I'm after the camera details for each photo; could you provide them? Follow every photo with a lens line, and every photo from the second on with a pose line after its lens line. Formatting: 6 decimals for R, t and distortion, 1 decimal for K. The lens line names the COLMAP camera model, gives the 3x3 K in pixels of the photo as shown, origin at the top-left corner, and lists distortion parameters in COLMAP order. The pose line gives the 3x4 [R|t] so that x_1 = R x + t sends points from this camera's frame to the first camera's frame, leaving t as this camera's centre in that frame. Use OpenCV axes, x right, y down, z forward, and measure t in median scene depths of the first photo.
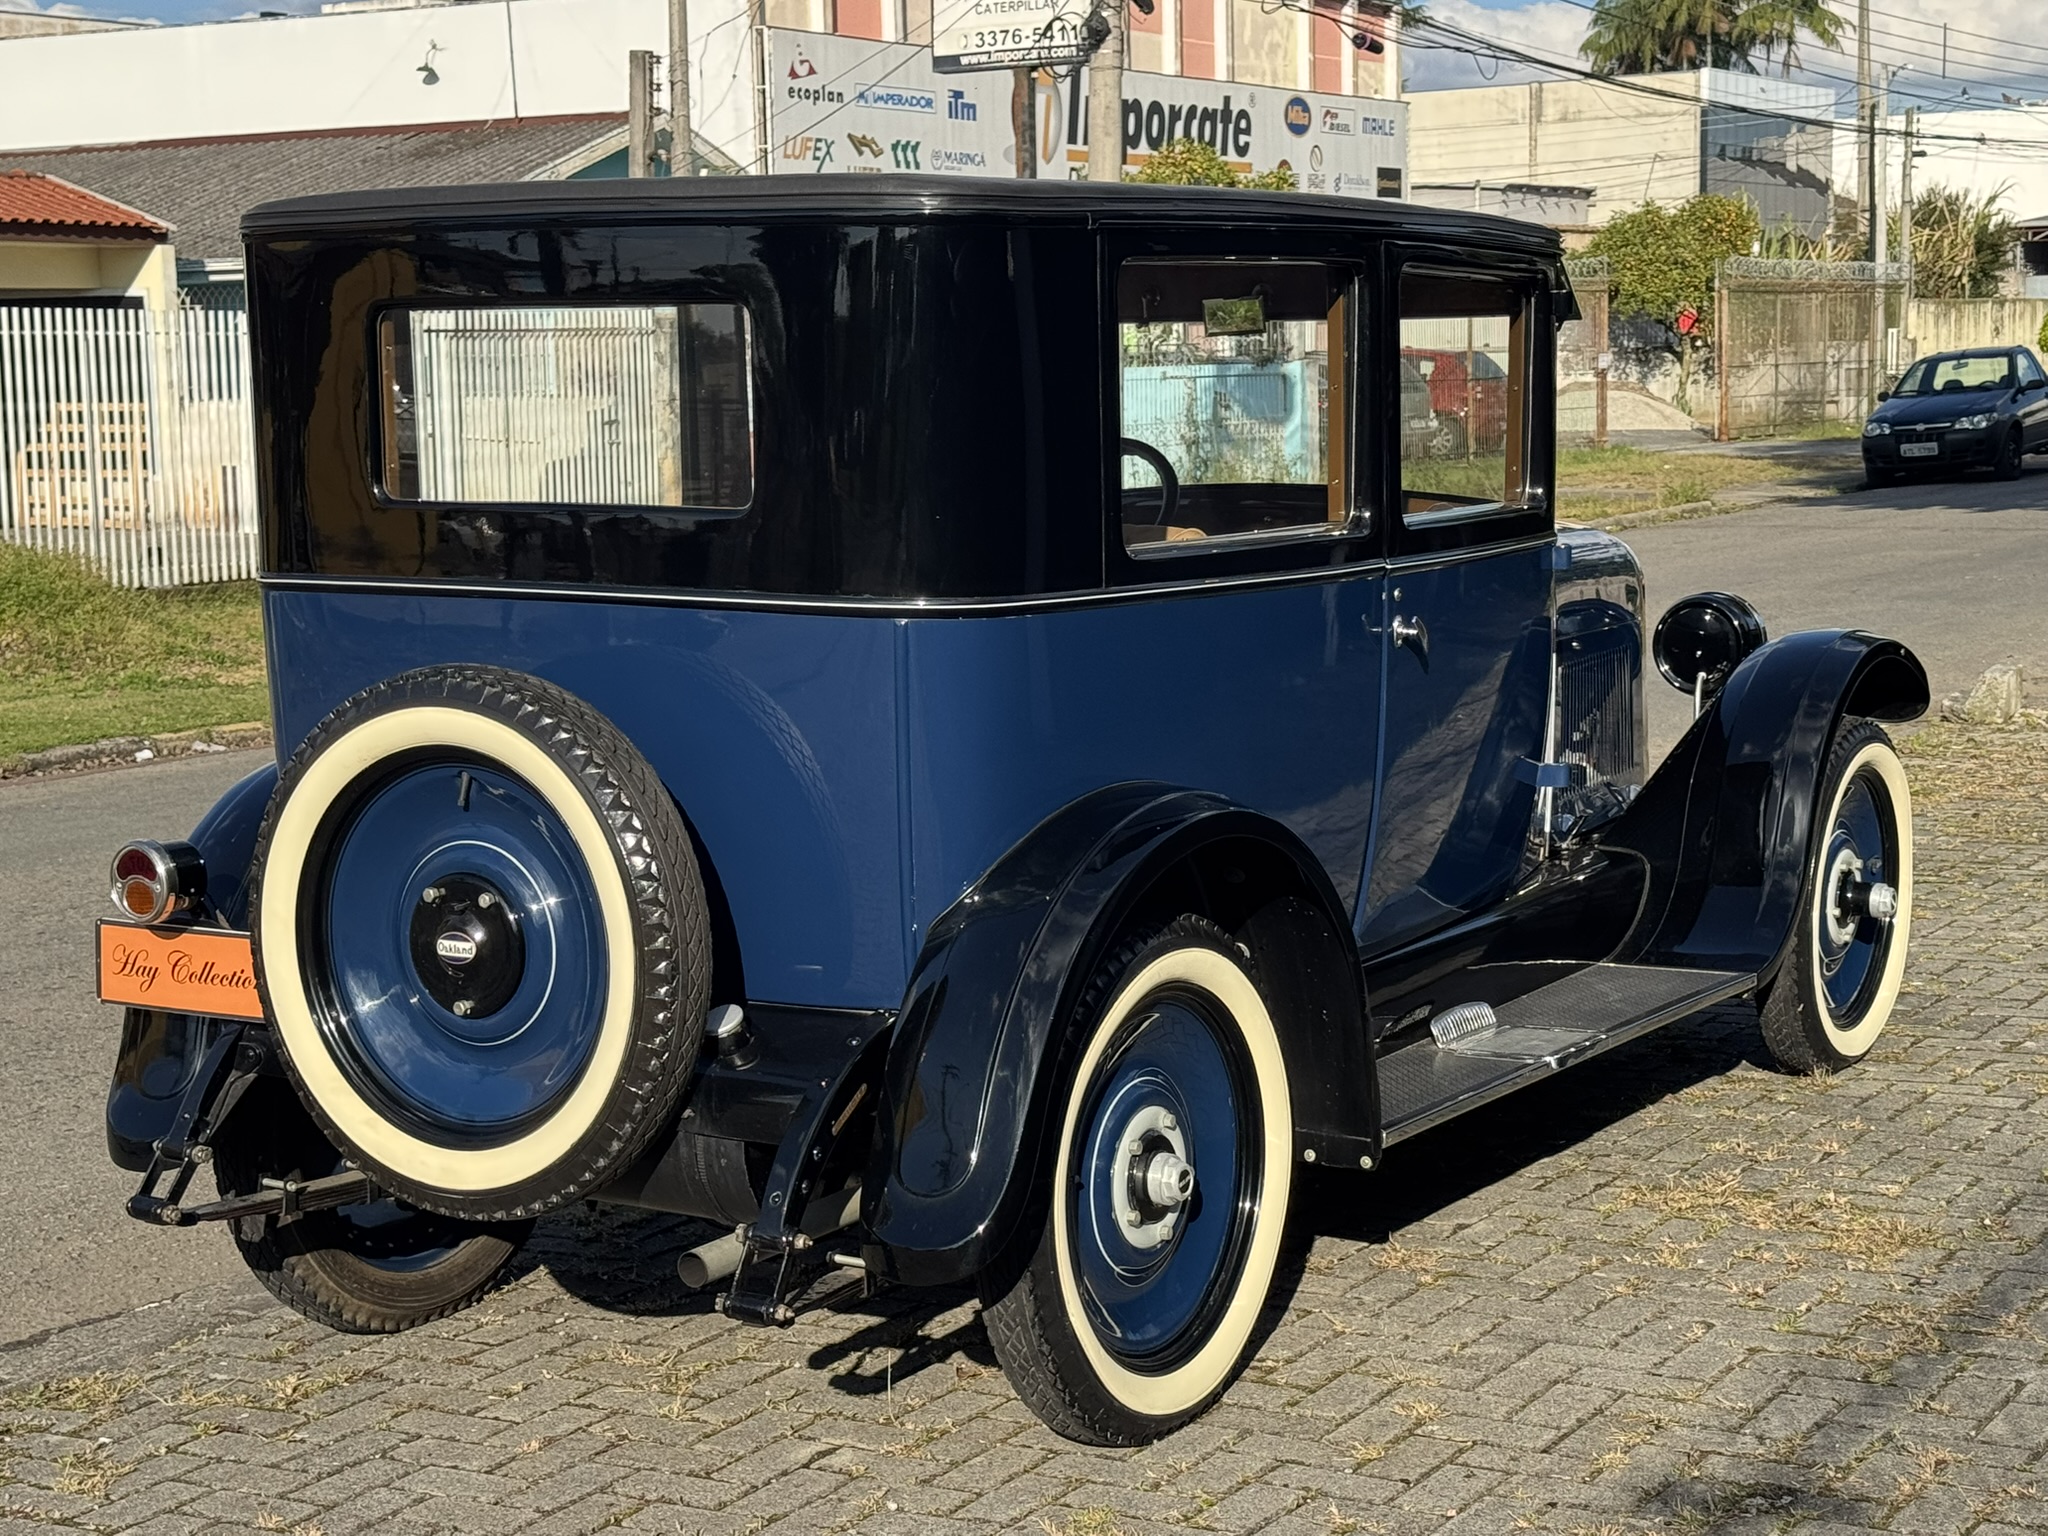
lens RADIAL K [[3489.6, 0, 1069.6], [0, 3489.6, 763.4], [0, 0, 1]] dist [0.174103, 0.000000]
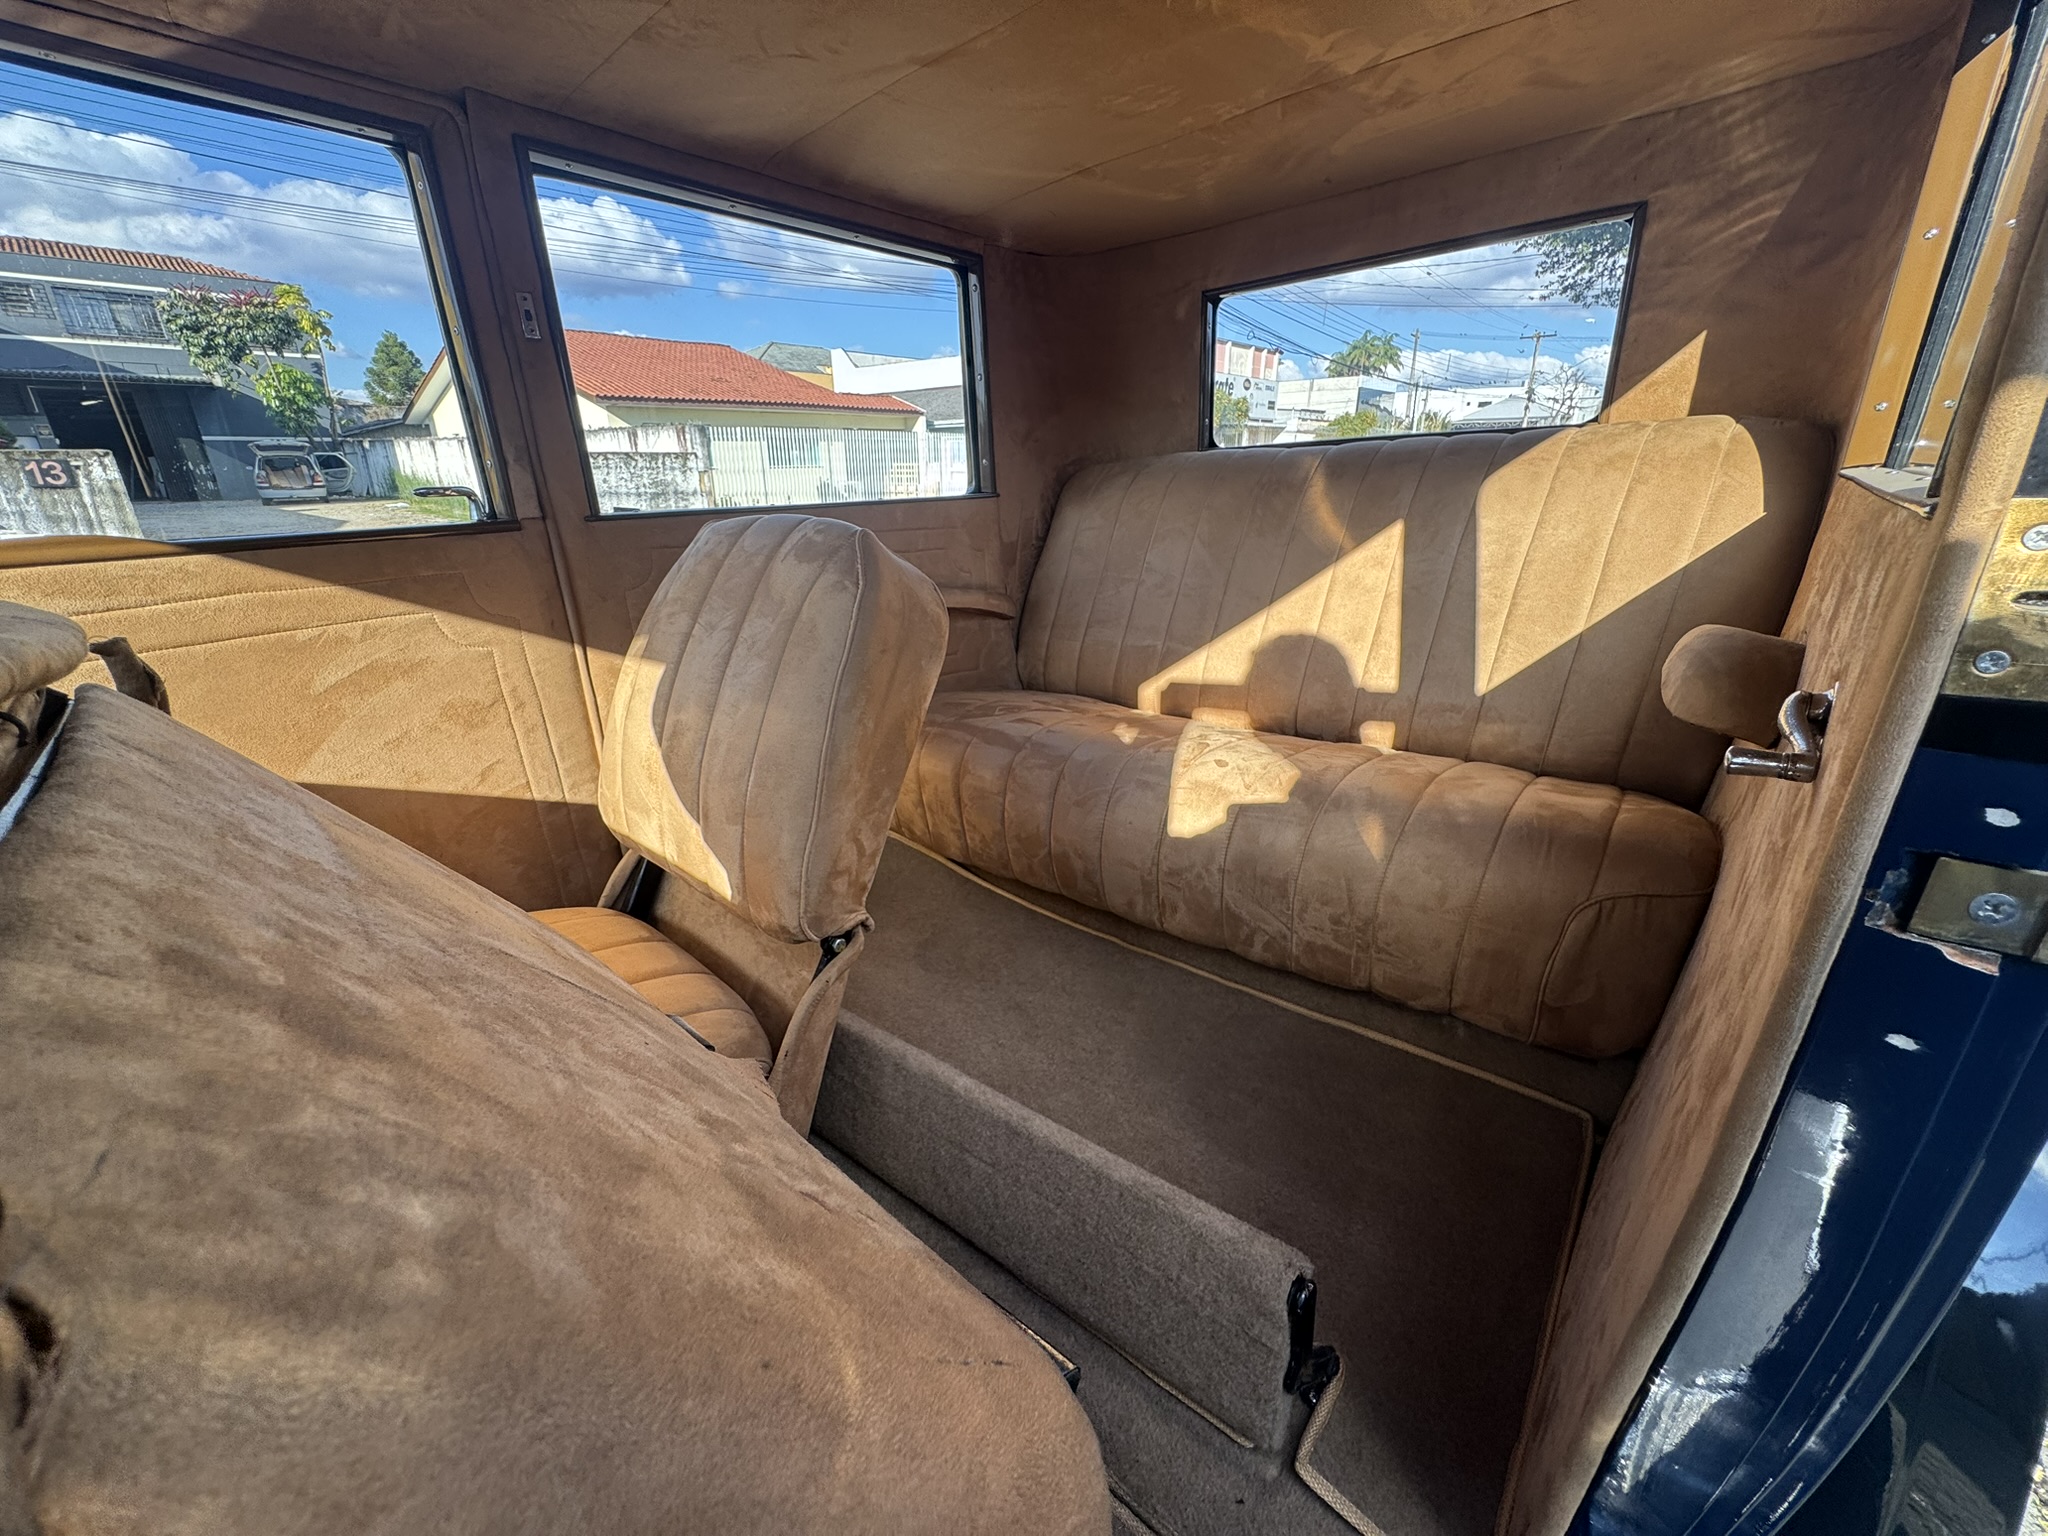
lens RADIAL K [[815.4, 0, 1018.4], [0, 815.4, 763.8], [0, 0, 1]] dist [-0.003176, -0.000029]
pose [[0.984175, 0.073722, -0.161134, -0.002434], [-0.032809, 0.969435, 0.243146, -0.008422], [0.174134, -0.234012, 0.956512, 0.129090]]
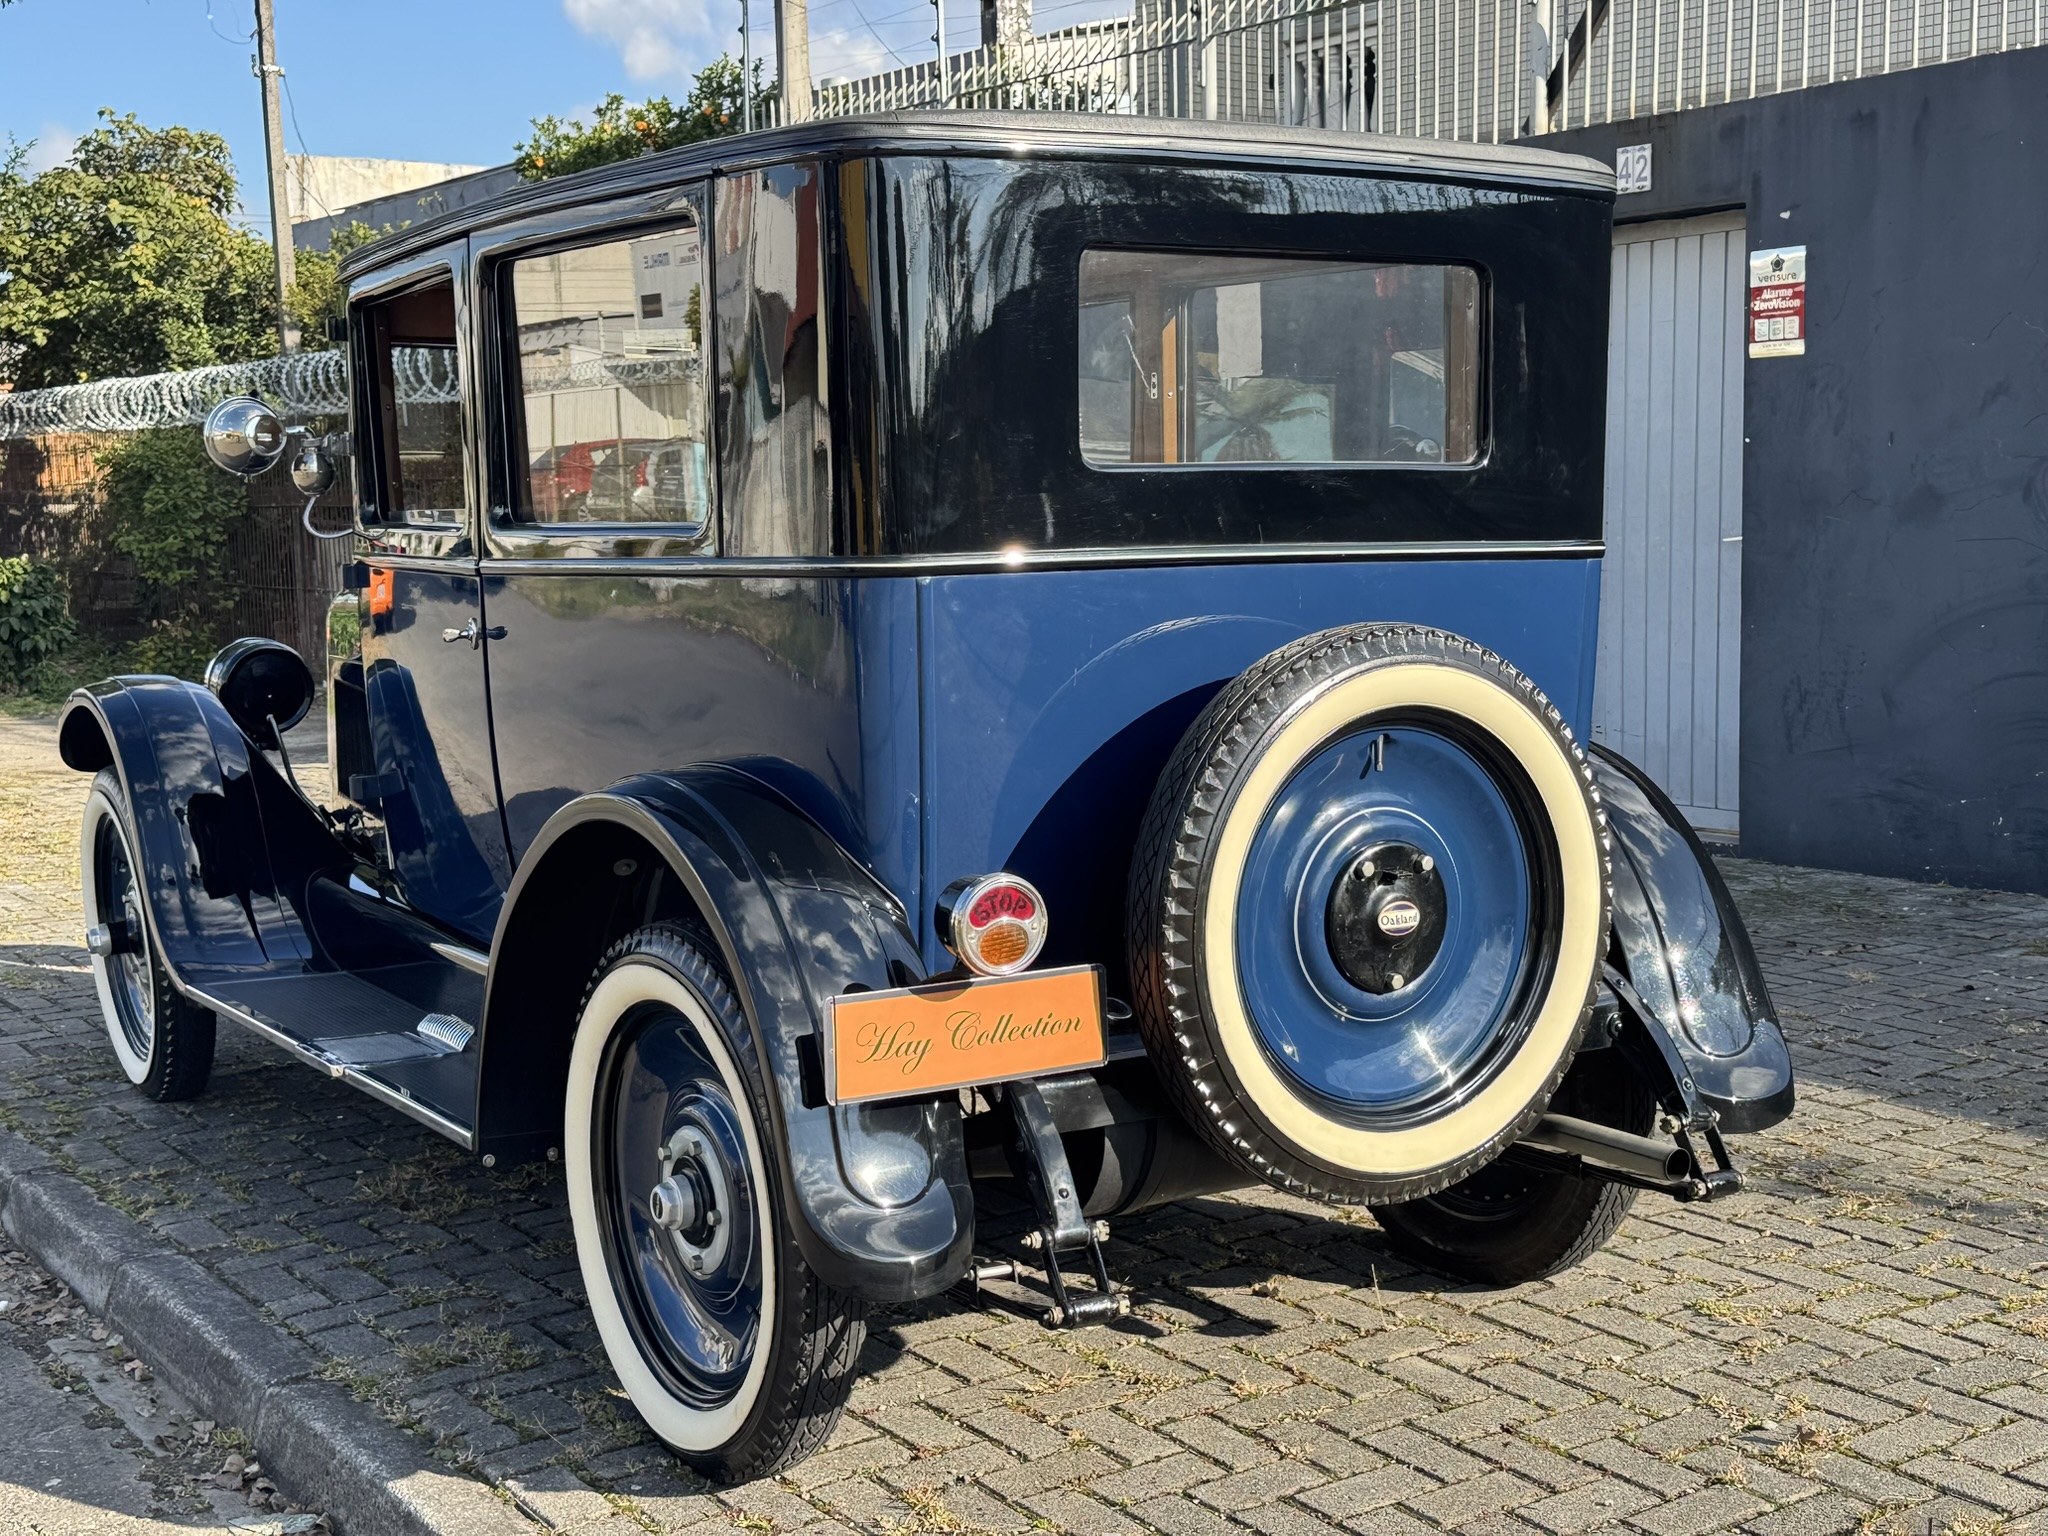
lens RADIAL K [[2678.9, 0, 1025.0], [0, 2678.9, 777.0], [0, 0, 1]] dist [0.104354, 0.000000]
pose [[0.434424, -0.088498, 0.896350, -0.117038], [0.115797, 0.992391, 0.041859, -0.003724], [-0.893234, 0.085610, 0.441367, 0.103237]]
